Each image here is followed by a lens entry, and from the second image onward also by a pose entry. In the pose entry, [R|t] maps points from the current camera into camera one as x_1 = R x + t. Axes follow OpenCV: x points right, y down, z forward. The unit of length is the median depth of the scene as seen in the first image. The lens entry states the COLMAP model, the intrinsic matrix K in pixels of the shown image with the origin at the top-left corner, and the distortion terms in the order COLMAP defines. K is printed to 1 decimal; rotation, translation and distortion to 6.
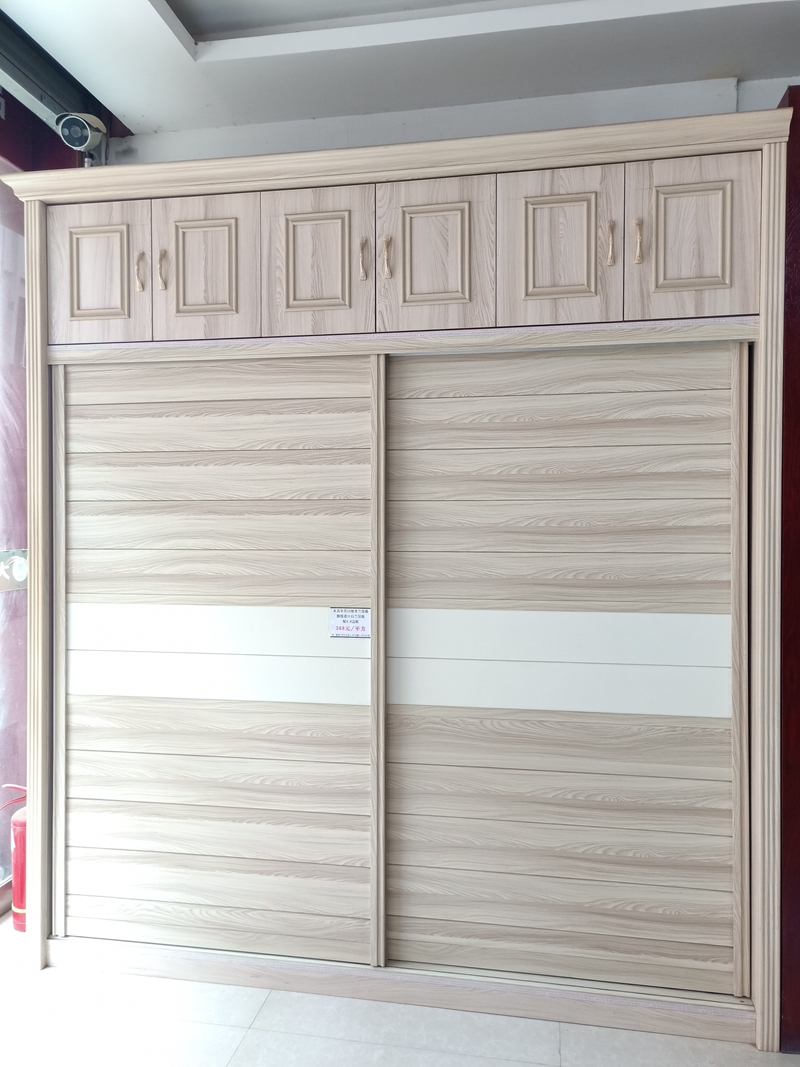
lens RADIAL K [[805.9, 0, 400.0], [0, 805.9, 533.5], [0, 0, 1]] dist [0.051237, -0.035862]
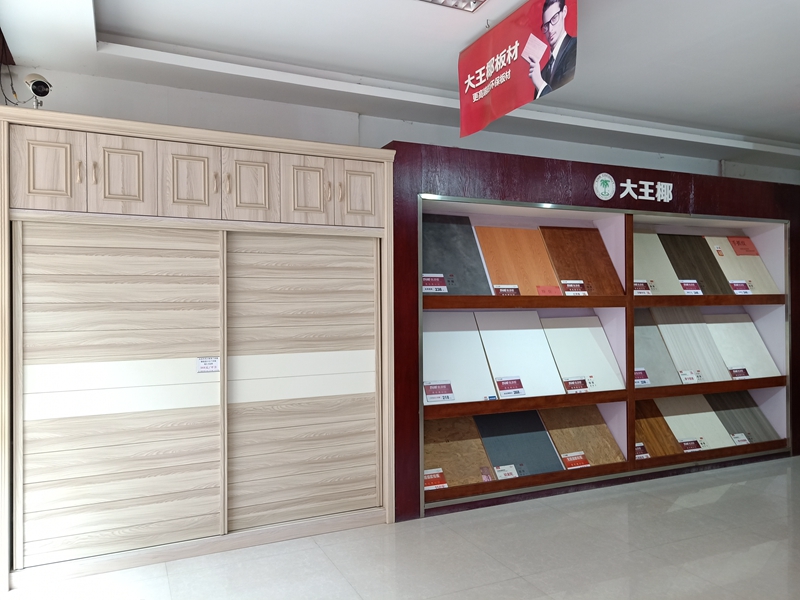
lens RADIAL K [[604.2, 0, 400.0], [0, 604.2, 300.0], [0, 0, 1]] dist [0.051237, -0.035862]
pose [[0.815795, -0.003677, 0.578330, -0.538967], [0.013047, 0.999842, -0.012047, -0.023190], [-0.578194, 0.017373, 0.815714, -0.485639]]
